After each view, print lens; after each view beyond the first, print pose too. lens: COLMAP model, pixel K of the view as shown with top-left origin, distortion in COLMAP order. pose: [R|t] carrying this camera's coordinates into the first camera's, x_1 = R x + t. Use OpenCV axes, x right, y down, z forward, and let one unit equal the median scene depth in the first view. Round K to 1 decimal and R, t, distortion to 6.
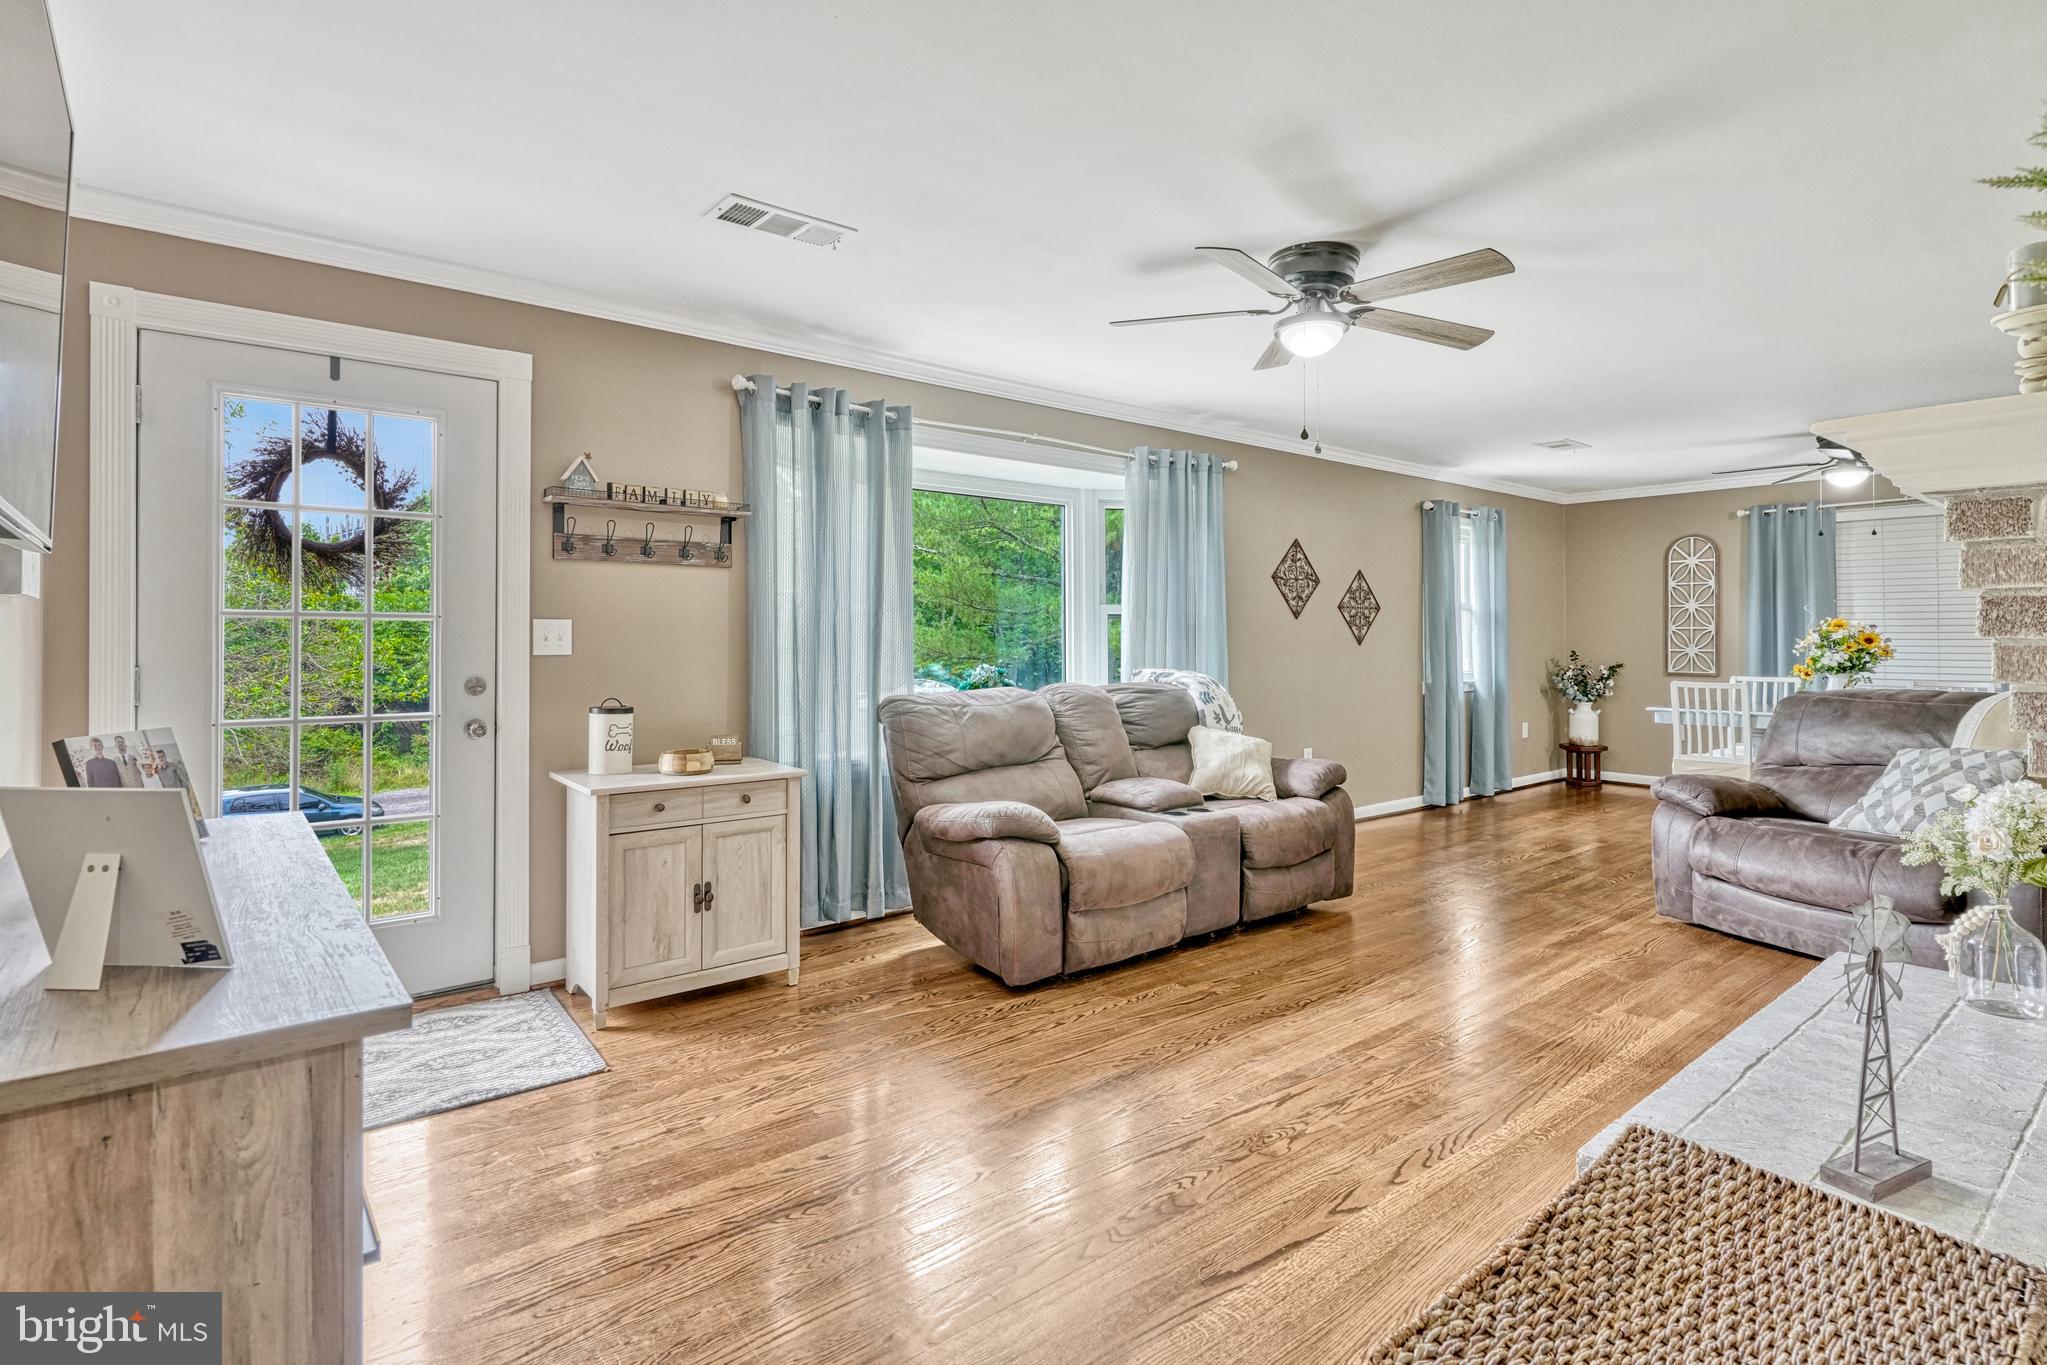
lens RADIAL K [[1001.4, 0, 1000.4], [0, 1001.4, 628.8], [0, 0, 1]] dist [0.006016, -0.003185]
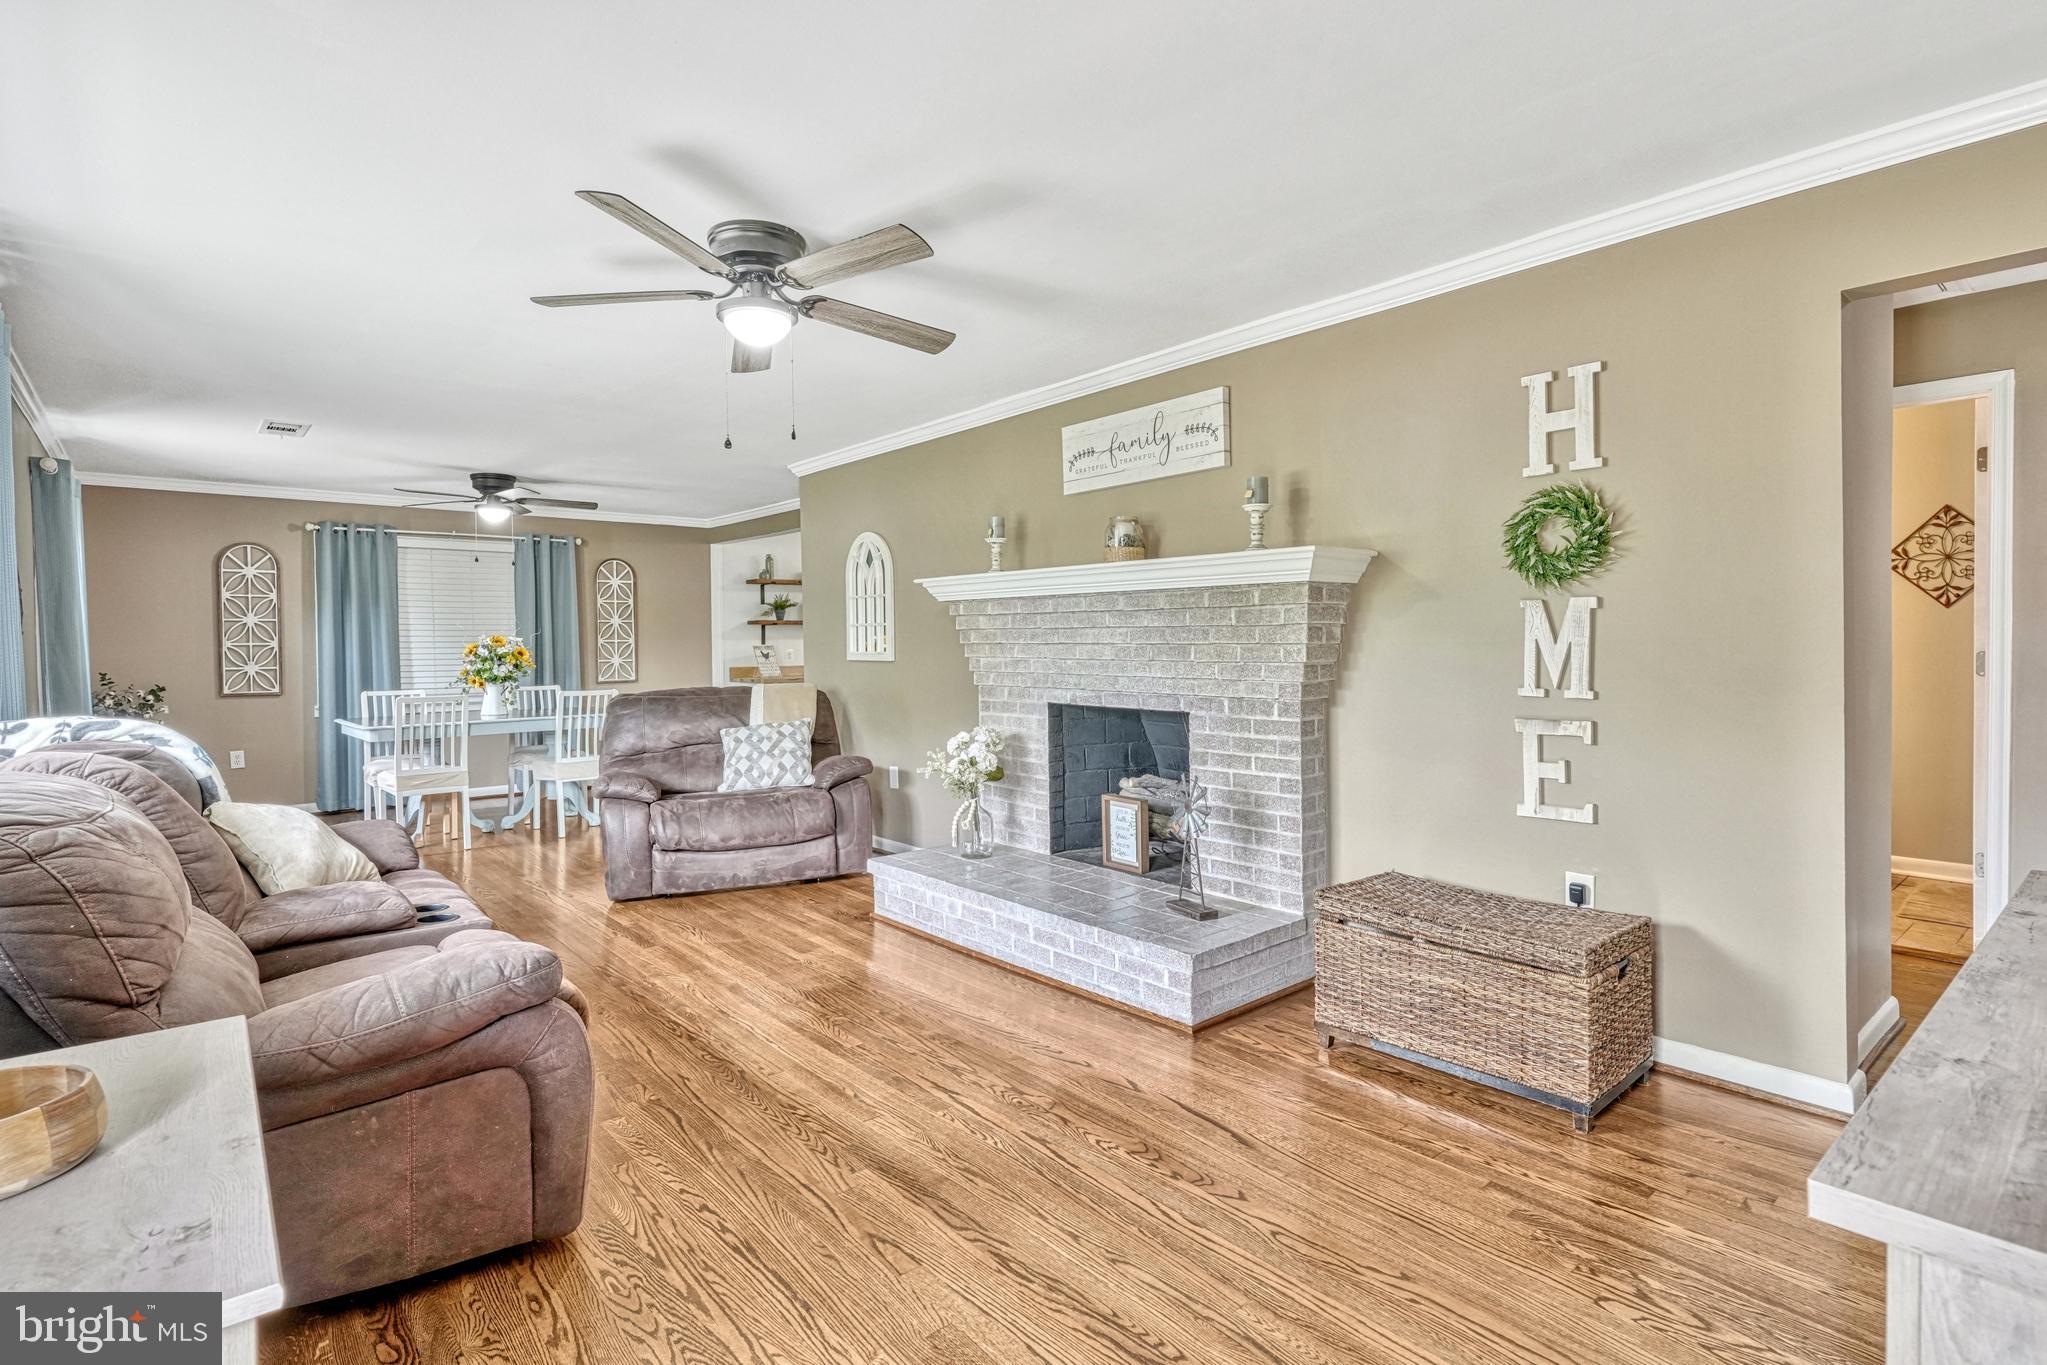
lens RADIAL K [[1001.4, 0, 1030.1], [0, 1001.4, 663.7], [0, 0, 1]] dist [0.006016, -0.003185]
pose [[-0.039331, -0.020208, 0.999022, -0.514946], [0.003681, 0.999786, 0.020368, 0.002040], [-0.999219, 0.004479, -0.039248, 0.645066]]
